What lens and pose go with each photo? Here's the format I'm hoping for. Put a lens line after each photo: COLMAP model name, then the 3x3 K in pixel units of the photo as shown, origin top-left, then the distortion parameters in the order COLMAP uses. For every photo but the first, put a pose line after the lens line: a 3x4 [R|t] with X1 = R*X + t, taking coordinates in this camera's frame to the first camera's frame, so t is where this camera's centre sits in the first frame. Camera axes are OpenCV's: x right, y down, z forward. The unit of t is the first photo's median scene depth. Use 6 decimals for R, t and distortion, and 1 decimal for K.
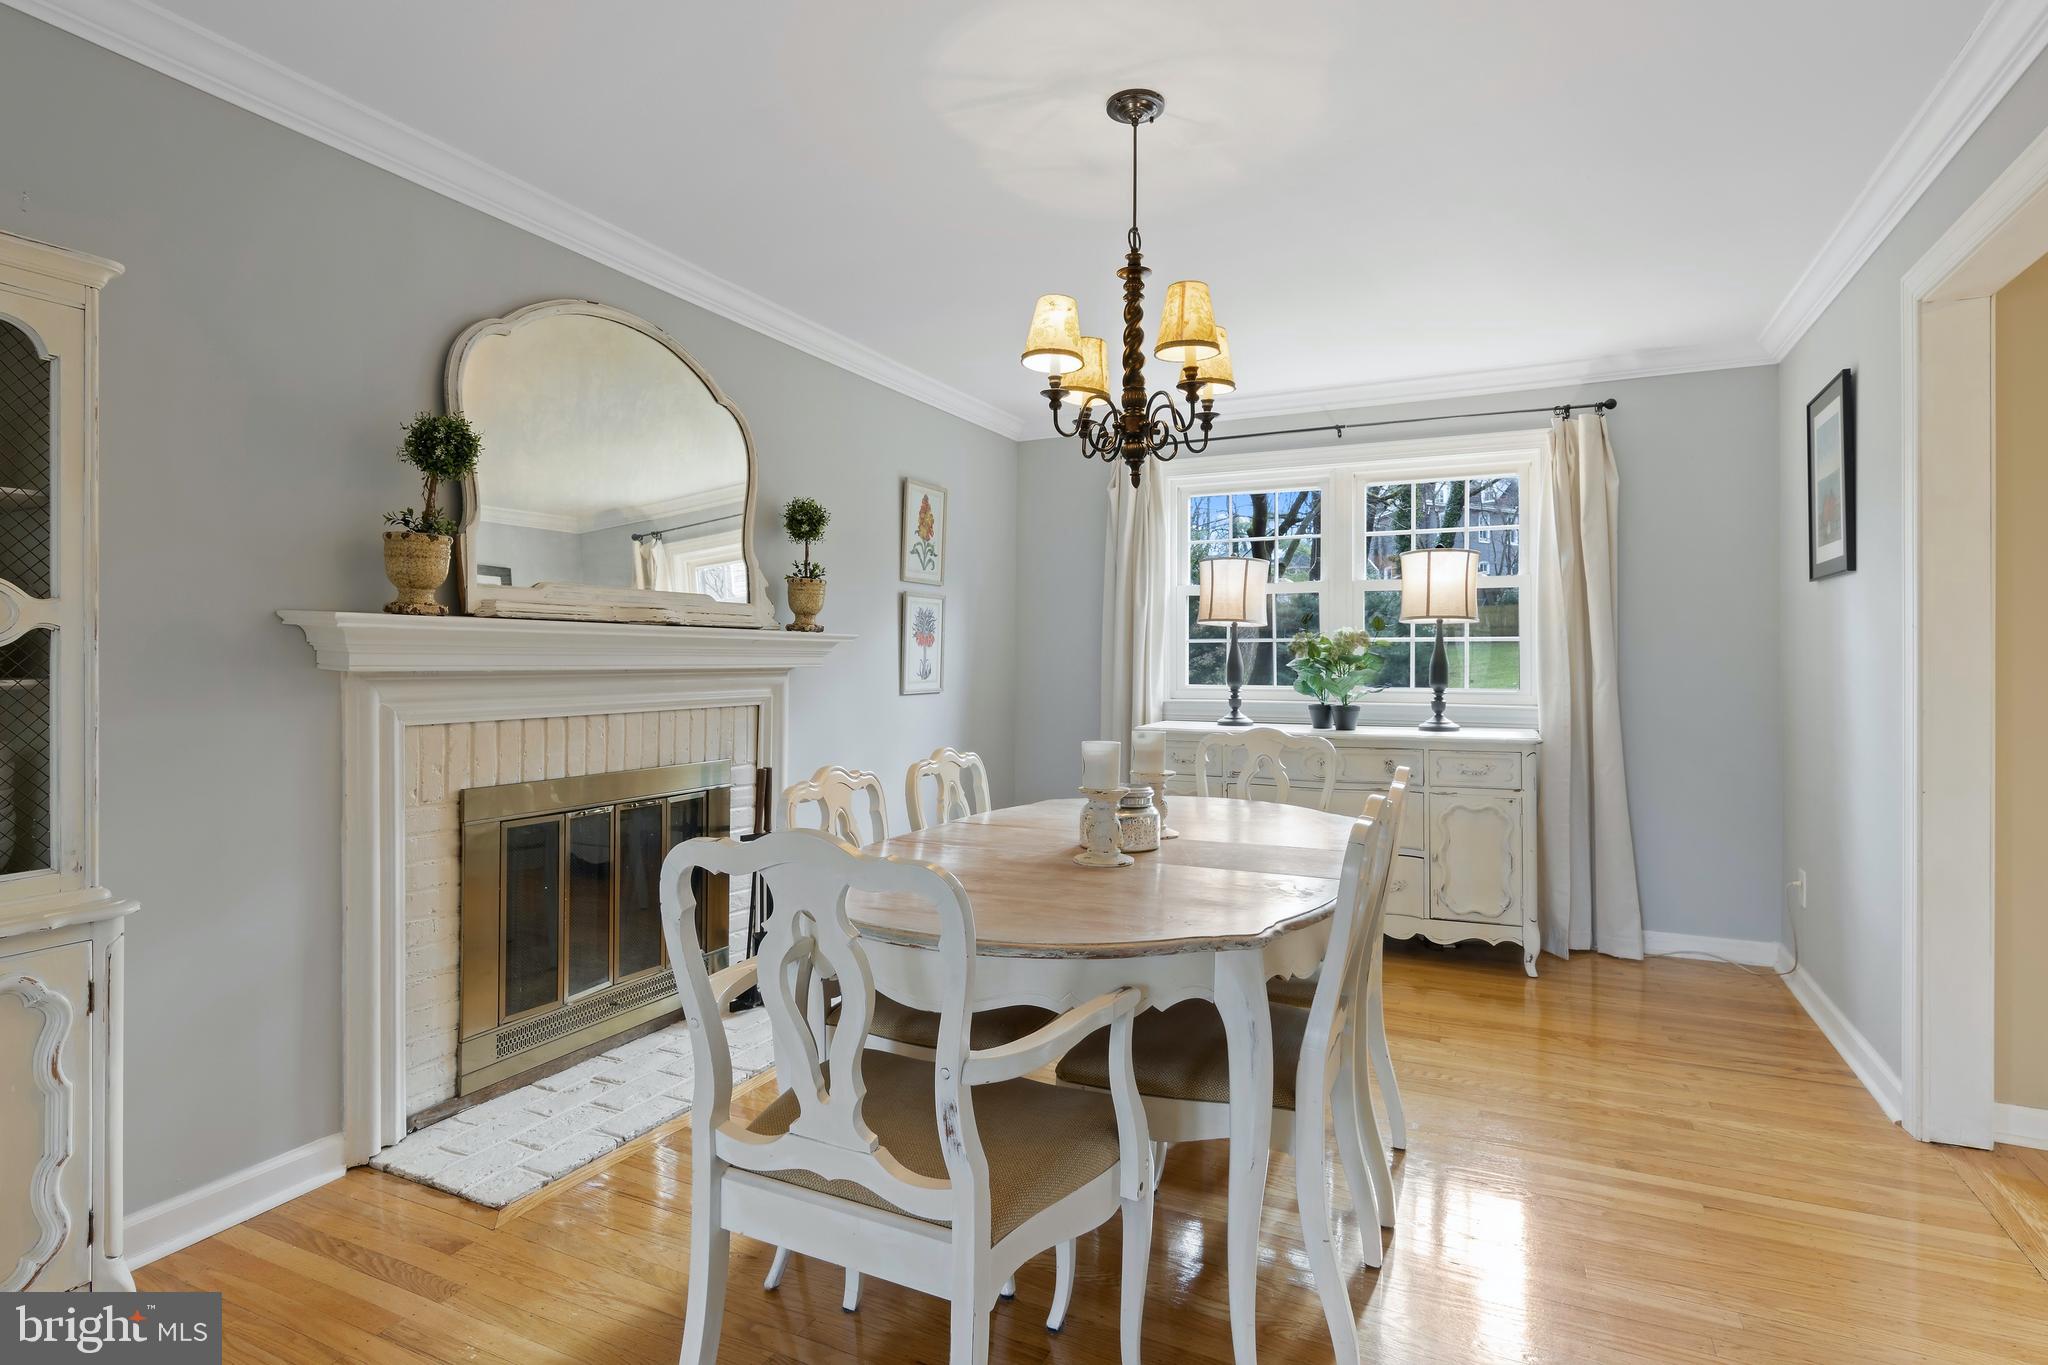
lens RADIAL K [[1065.0, 0, 1021.7], [0, 1065.0, 661.8], [0, 0, 1]] dist [0.015533, -0.007102]
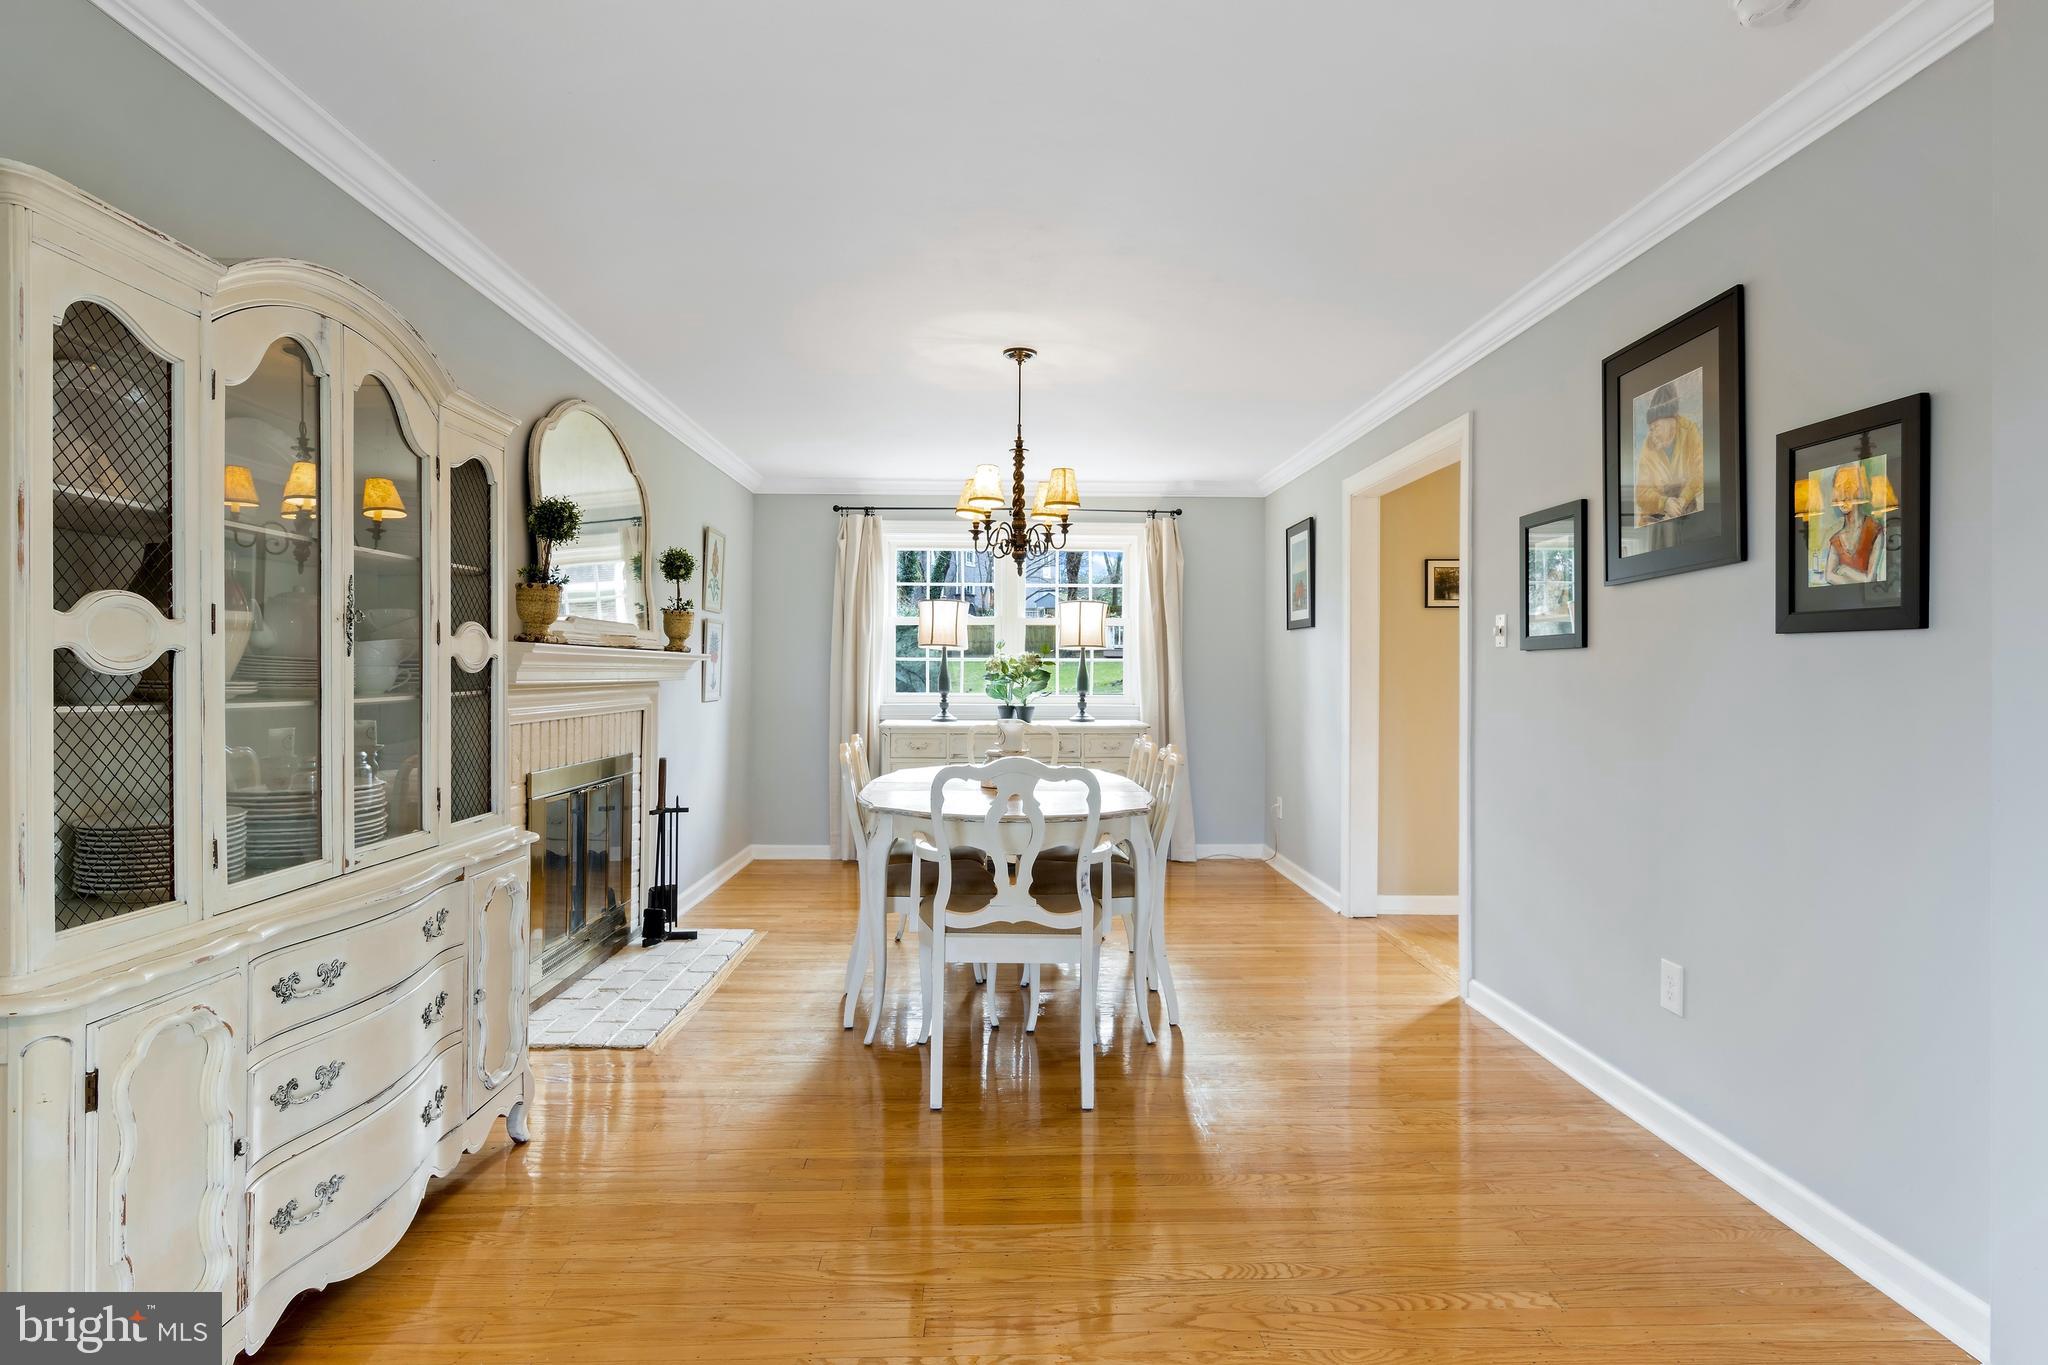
lens RADIAL K [[1065.0, 0, 1025.4], [0, 1065.0, 682.3], [0, 0, 1]] dist [0.015533, -0.007102]
pose [[0.887652, -0.002251, 0.460509, -0.423836], [-0.003278, 0.999932, 0.011206, -0.007896], [-0.460503, -0.011457, 0.887584, -0.331491]]
